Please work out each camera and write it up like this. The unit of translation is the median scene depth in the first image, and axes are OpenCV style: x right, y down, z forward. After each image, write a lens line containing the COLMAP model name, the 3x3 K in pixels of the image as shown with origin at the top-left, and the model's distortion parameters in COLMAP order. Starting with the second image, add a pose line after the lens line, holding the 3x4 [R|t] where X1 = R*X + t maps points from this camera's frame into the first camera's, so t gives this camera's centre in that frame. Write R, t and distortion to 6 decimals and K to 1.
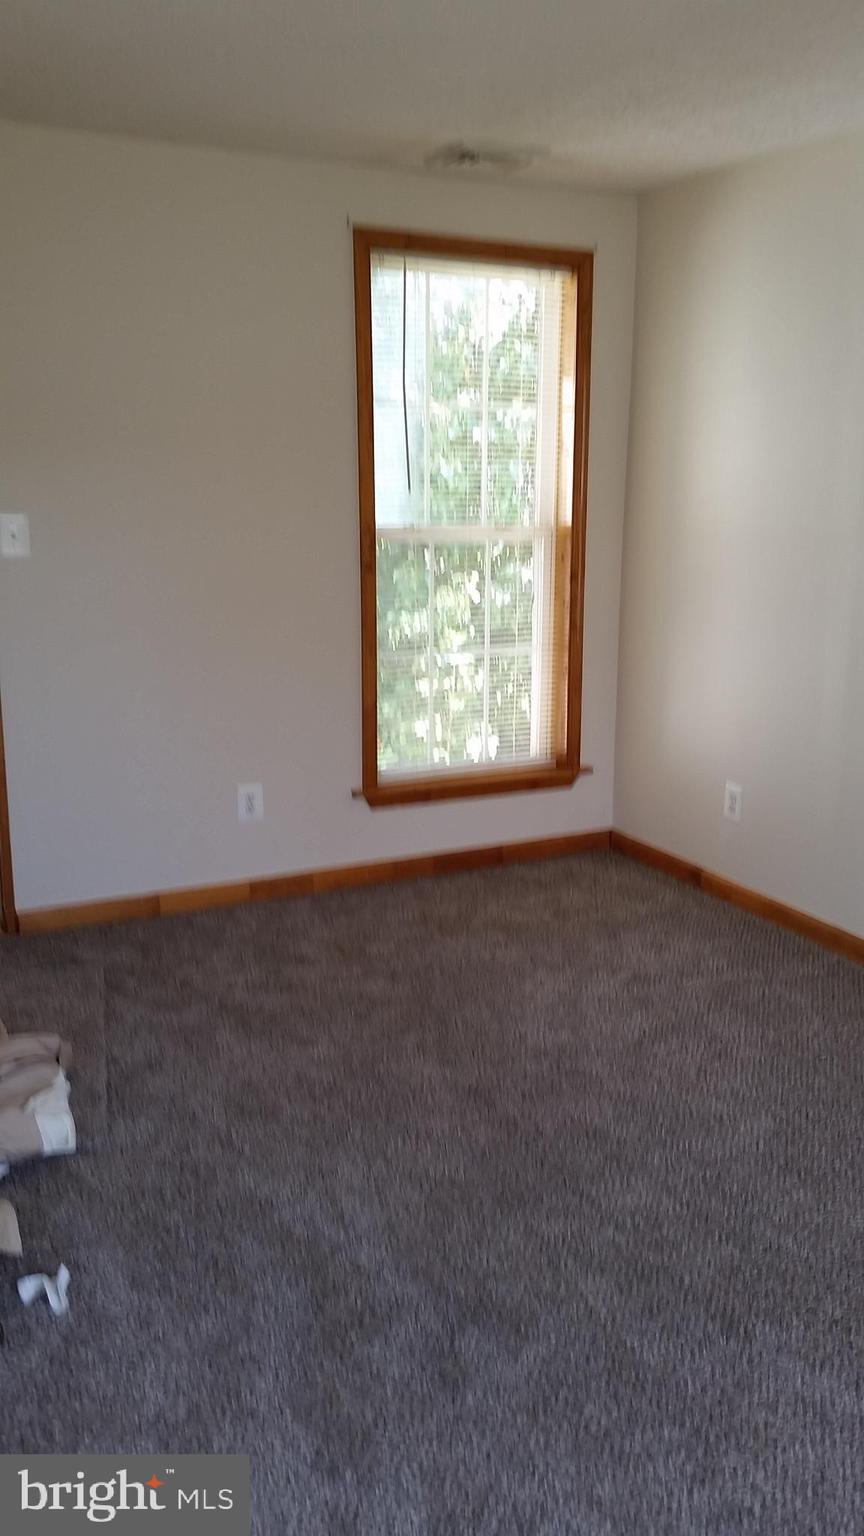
lens RADIAL K [[1234.1, 0, 435.8], [0, 1234.1, 765.9], [0, 0, 1]] dist [0.174758, -0.429191]
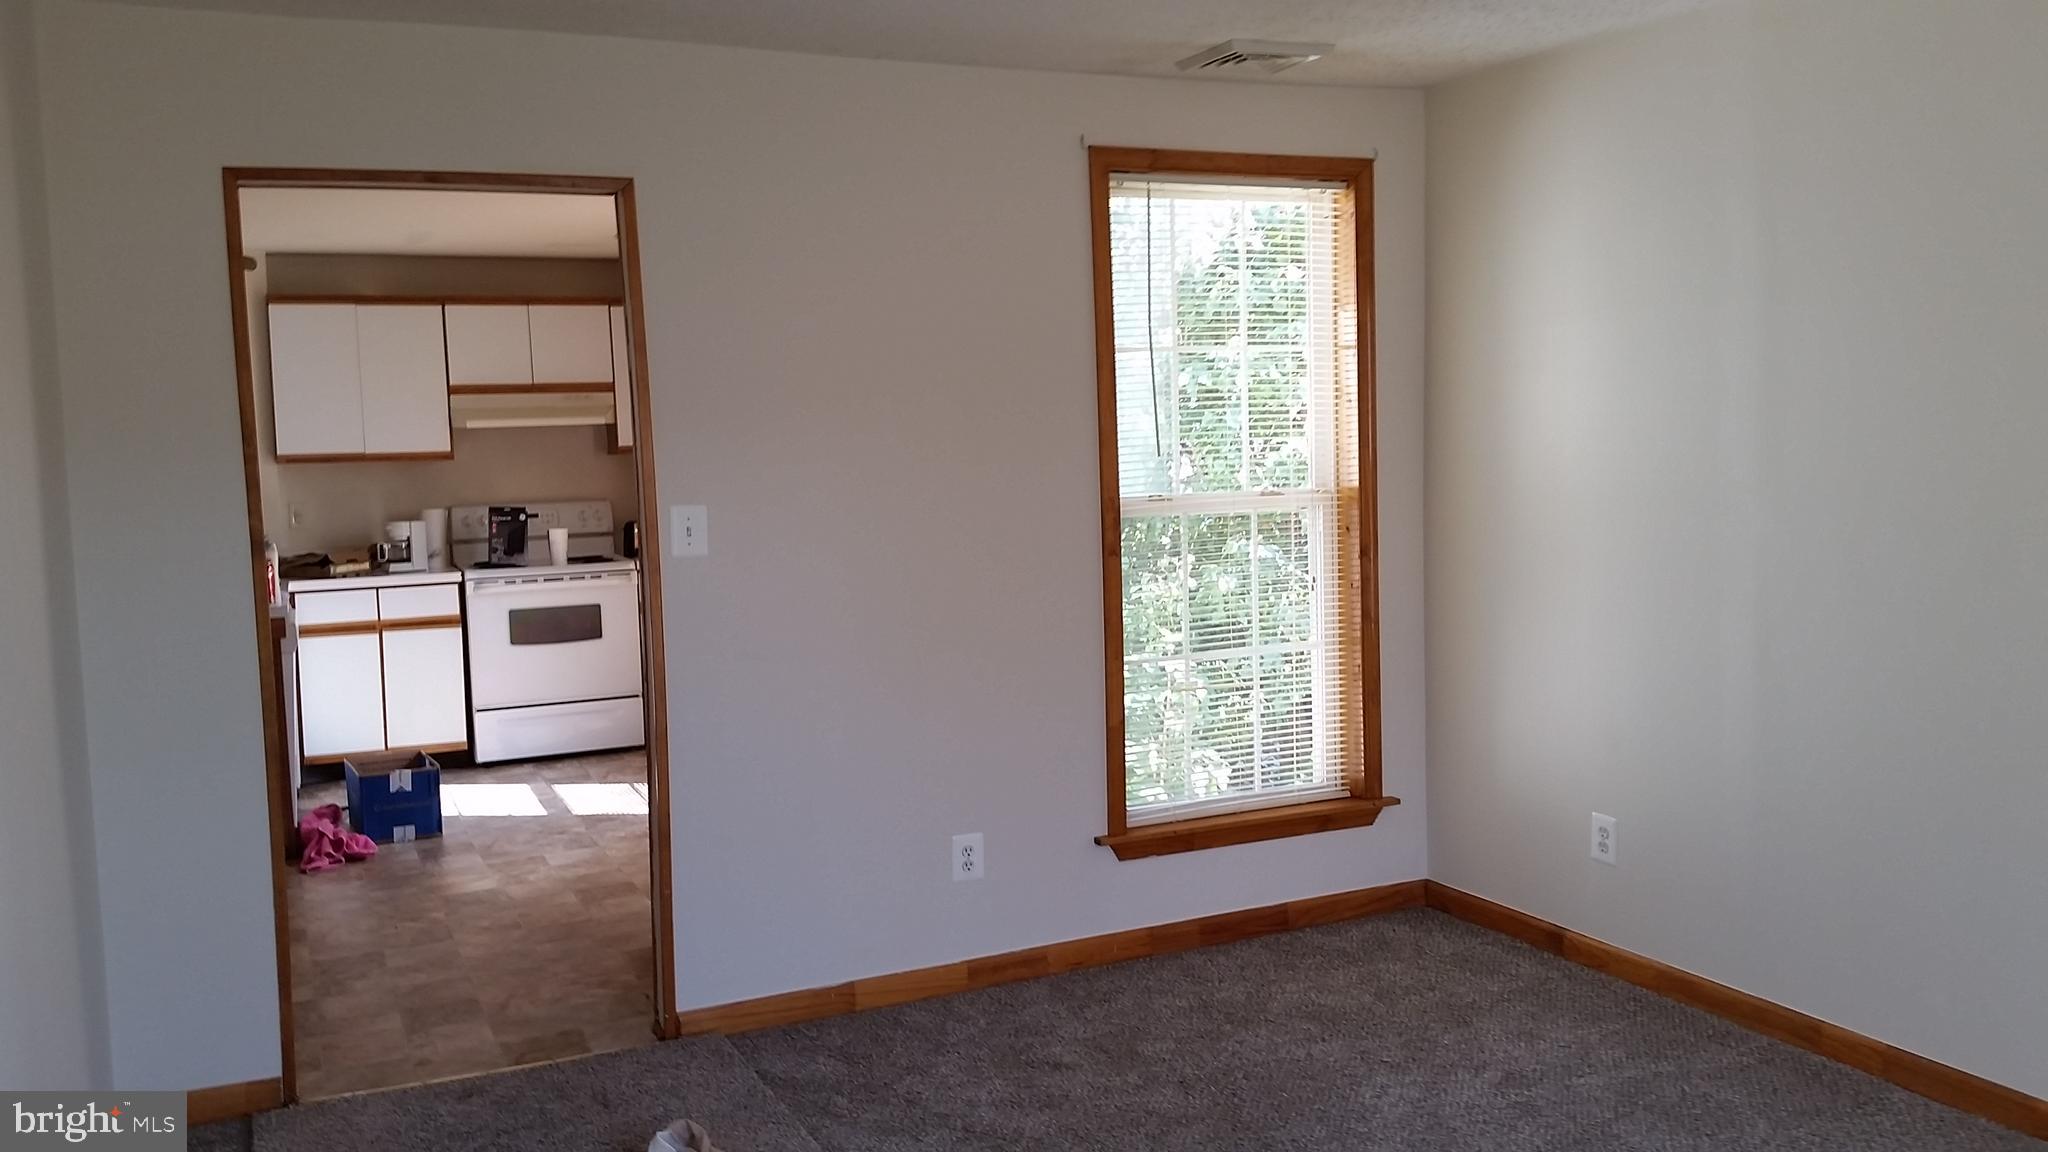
lens RADIAL K [[1645.5, 0, 1024.9], [0, 1645.5, 583.6], [0, 0, 1]] dist [0.174758, -0.429191]
pose [[0.999243, -0.035378, -0.016151, -0.092044], [0.032858, 0.990161, -0.136022, 0.002721], [0.020805, 0.135388, 0.990574, -0.040170]]
